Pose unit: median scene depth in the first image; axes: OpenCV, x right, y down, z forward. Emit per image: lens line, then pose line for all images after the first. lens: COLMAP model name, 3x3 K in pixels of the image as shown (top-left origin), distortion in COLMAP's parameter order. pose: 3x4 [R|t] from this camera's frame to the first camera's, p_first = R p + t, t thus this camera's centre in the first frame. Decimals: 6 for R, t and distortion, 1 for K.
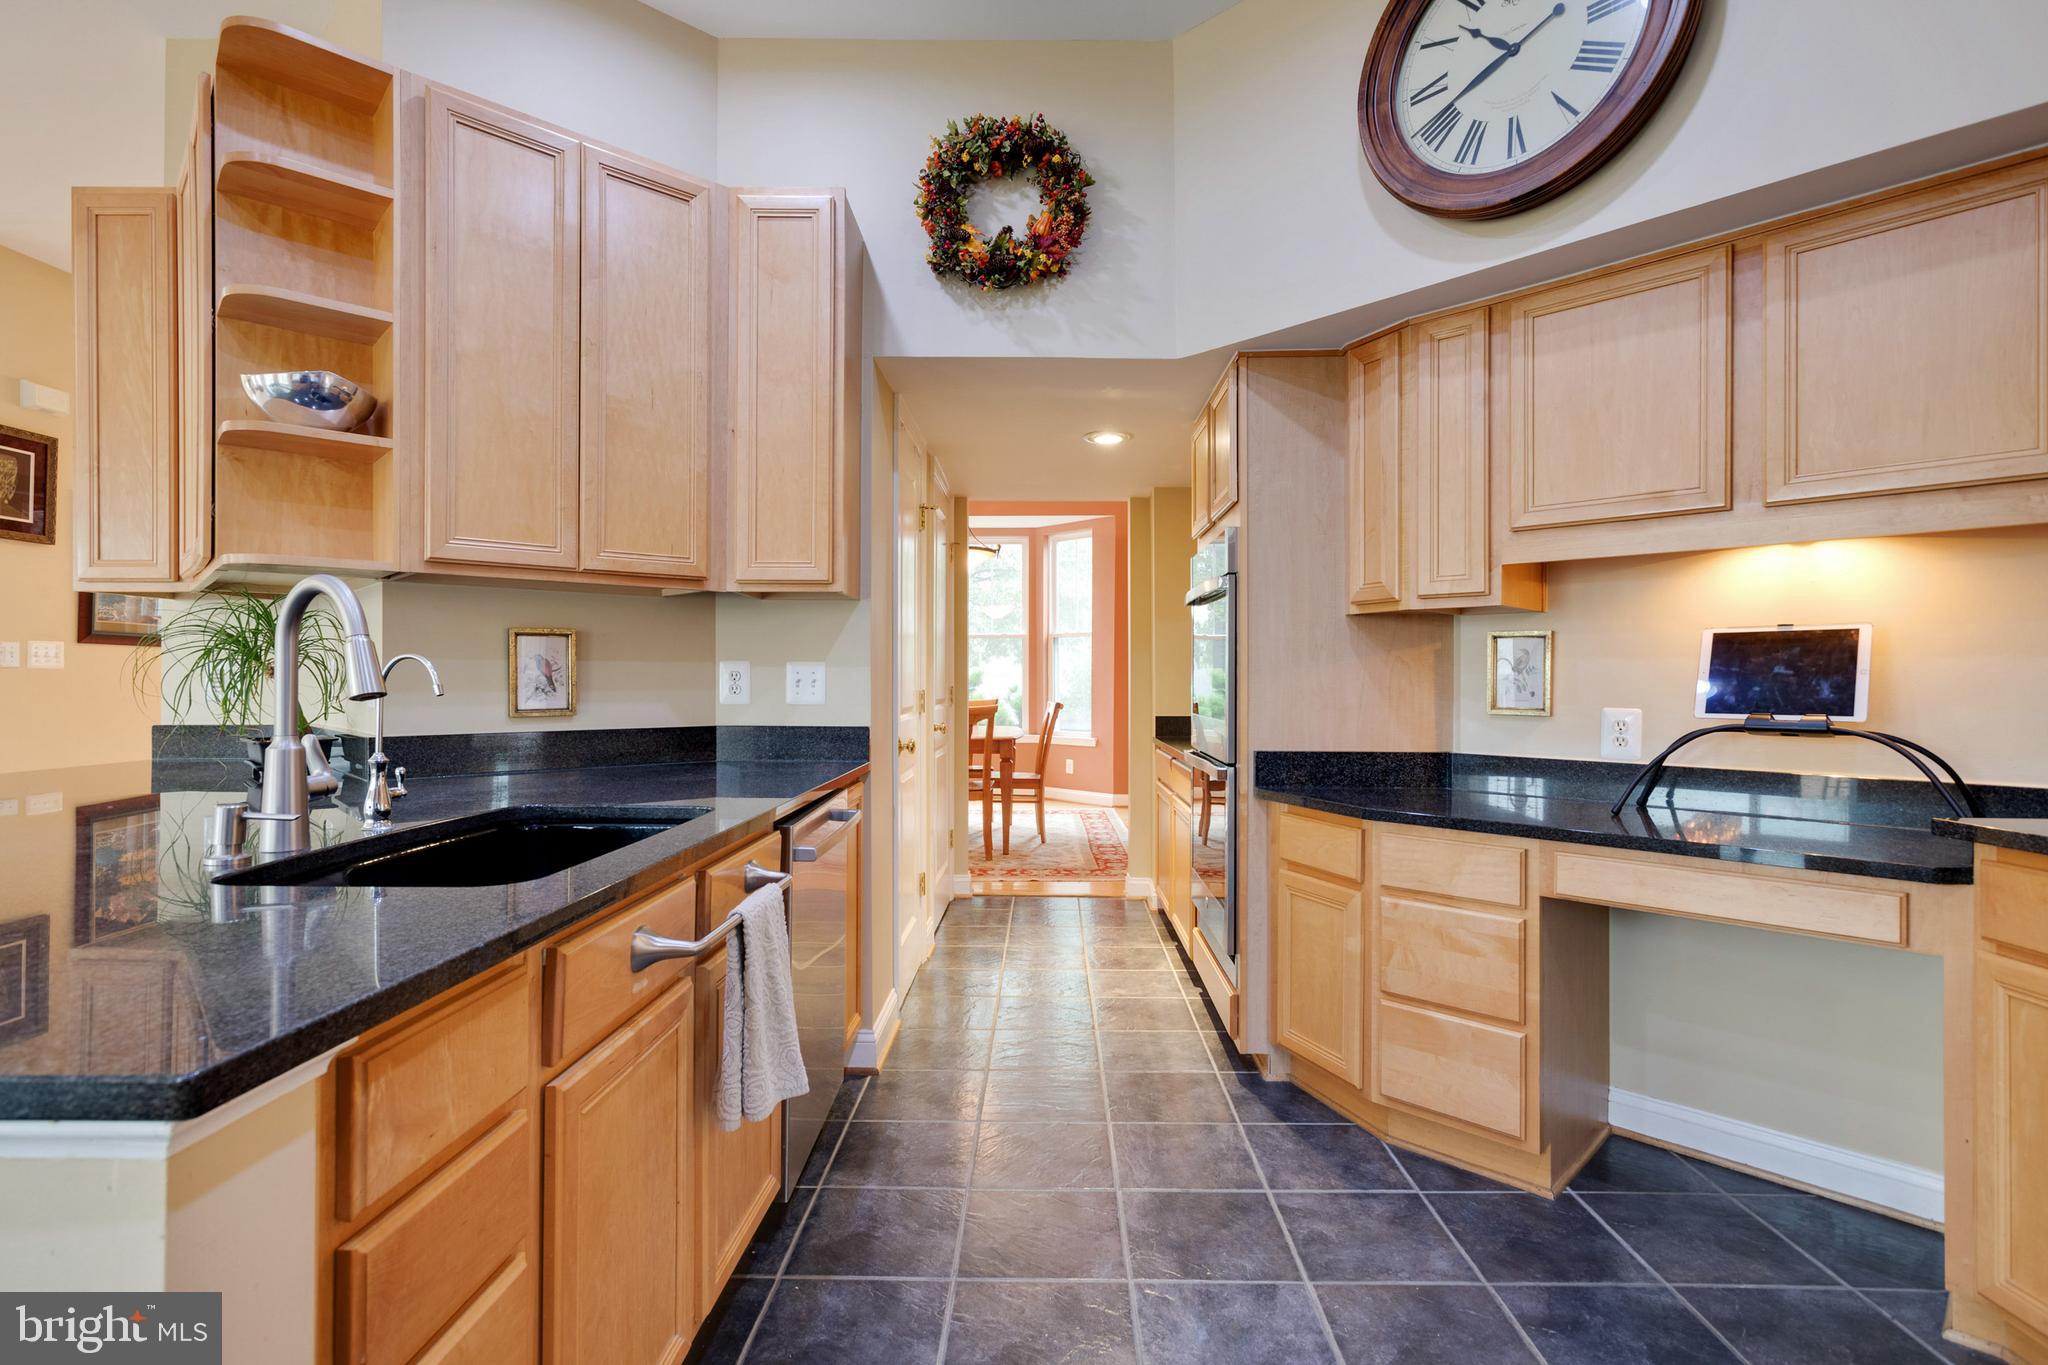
lens RADIAL K [[981.8, 0, 1033.8], [0, 981.8, 673.6], [0, 0, 1]] dist [0.001947, 0.000924]
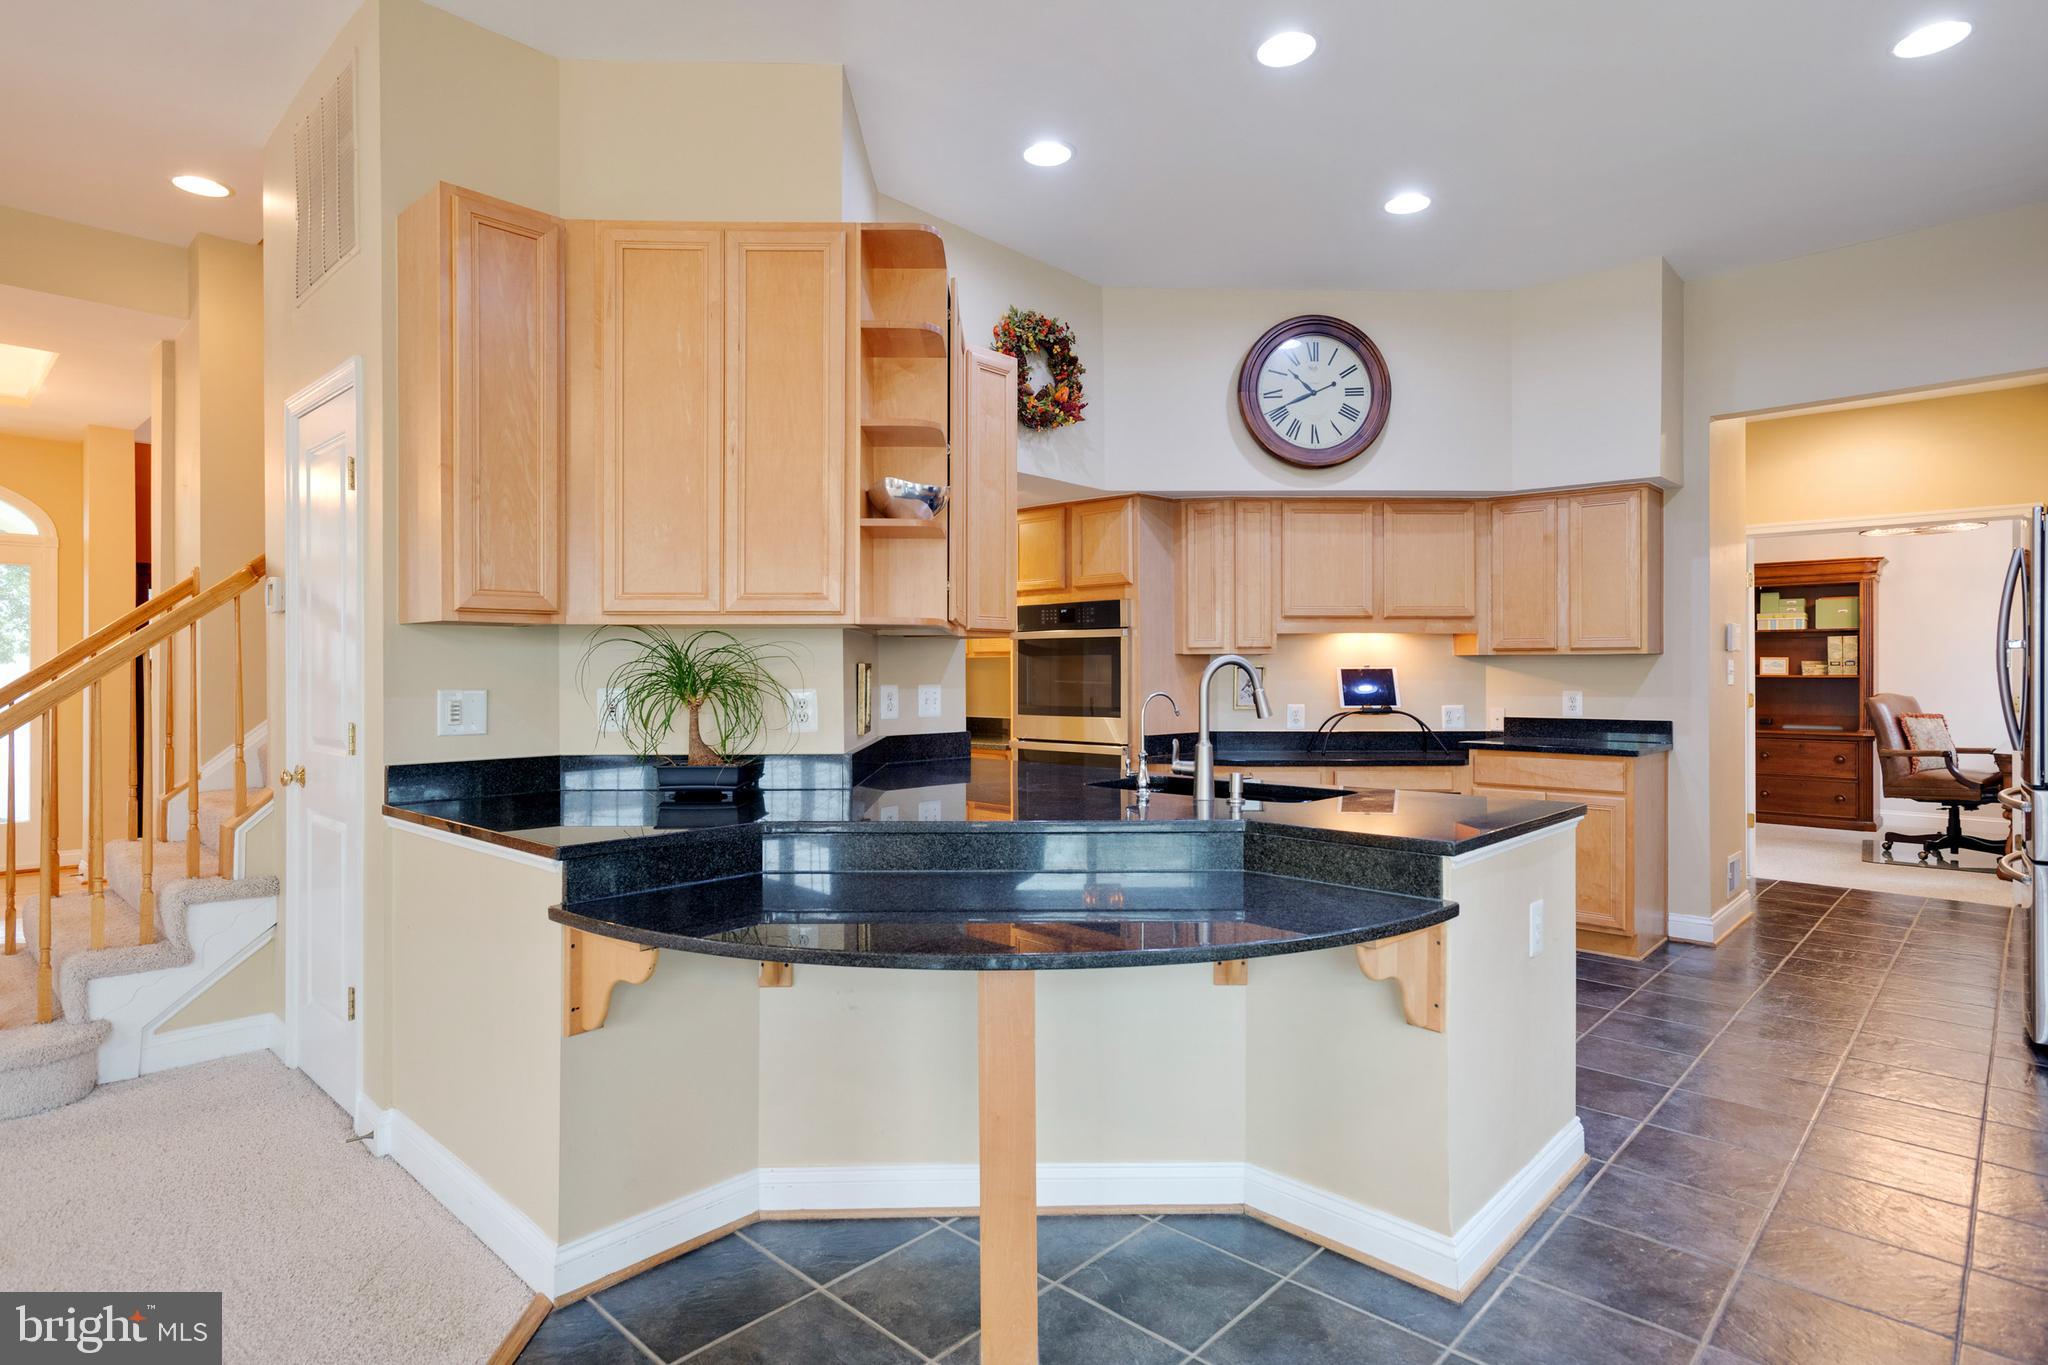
lens RADIAL K [[1072.1, 0, 1033.4], [0, 1072.1, 677.9], [0, 0, 1]] dist [0.004427, 0.002707]
pose [[0.669295, -0.007511, 0.742959, -1.539452], [0.000686, 0.999955, 0.009491, -0.044448], [-0.742997, -0.005843, 0.669270, -0.089194]]
